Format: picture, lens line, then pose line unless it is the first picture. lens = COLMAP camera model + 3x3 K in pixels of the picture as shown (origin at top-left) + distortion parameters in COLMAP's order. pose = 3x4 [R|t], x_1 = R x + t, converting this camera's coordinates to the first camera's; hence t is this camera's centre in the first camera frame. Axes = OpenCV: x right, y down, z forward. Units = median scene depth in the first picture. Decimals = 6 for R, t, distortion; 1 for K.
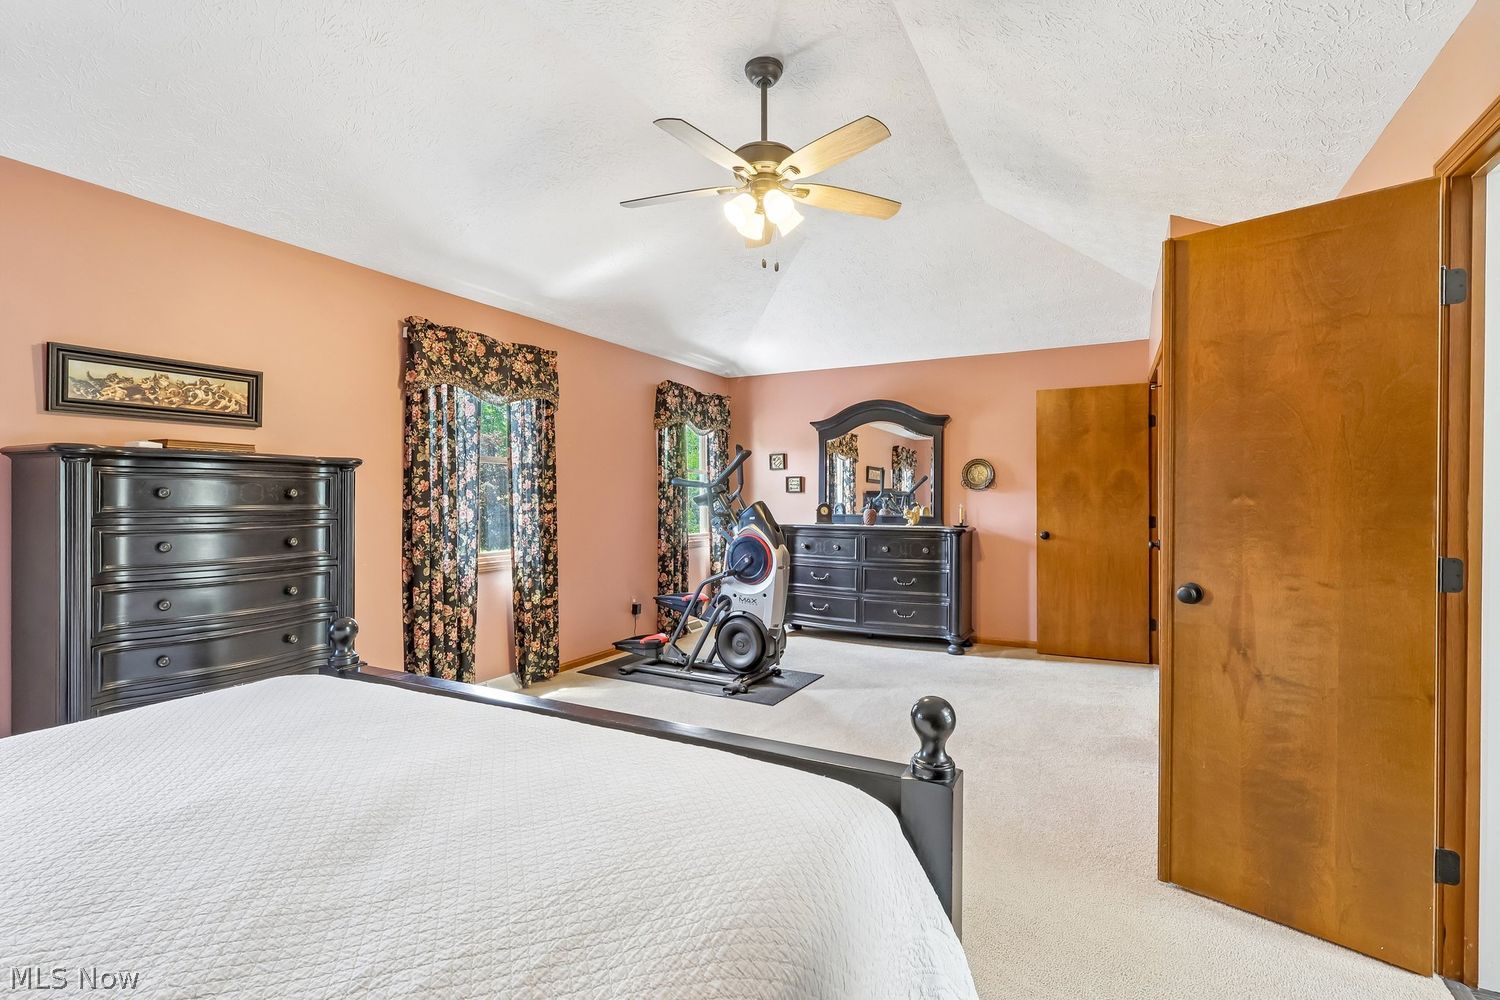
lens RADIAL K [[694.1, 0, 755.6], [0, 694.1, 498.9], [0, 0, 1]] dist [0.001932, 0.000306]
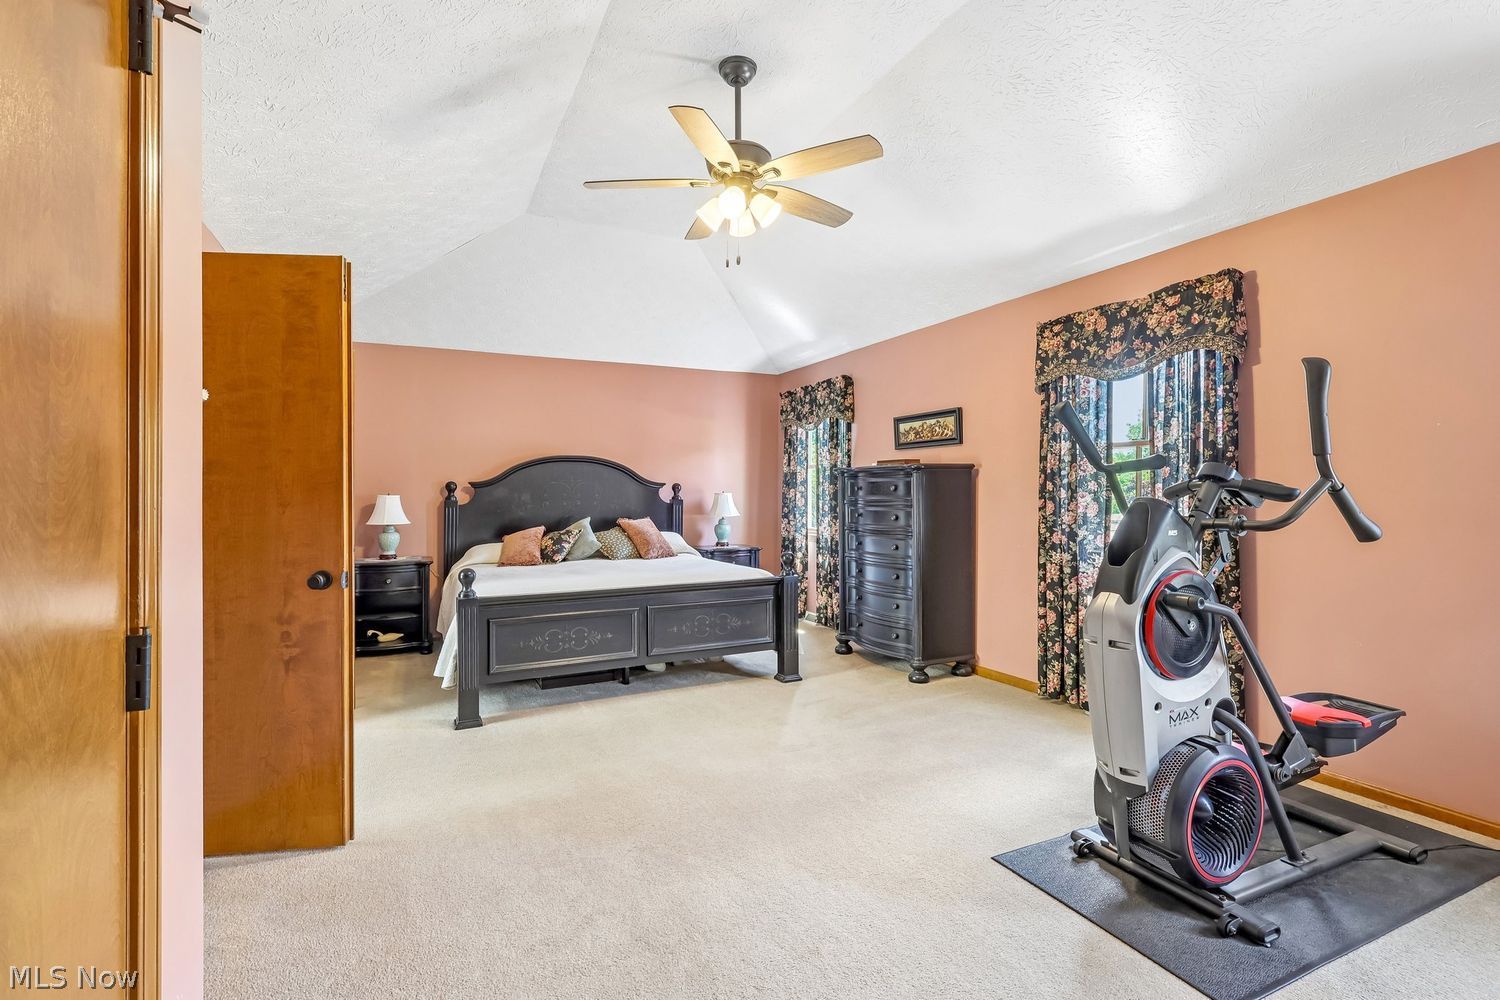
lens RADIAL K [[694.1, 0, 754.7], [0, 694.1, 494.8], [0, 0, 1]] dist [0.001932, 0.000306]
pose [[-0.581528, 0.000872, -0.813526, 0.614537], [-0.002406, 0.999993, 0.002791, 0.003534], [0.813523, 0.003580, -0.581522, 1.210654]]
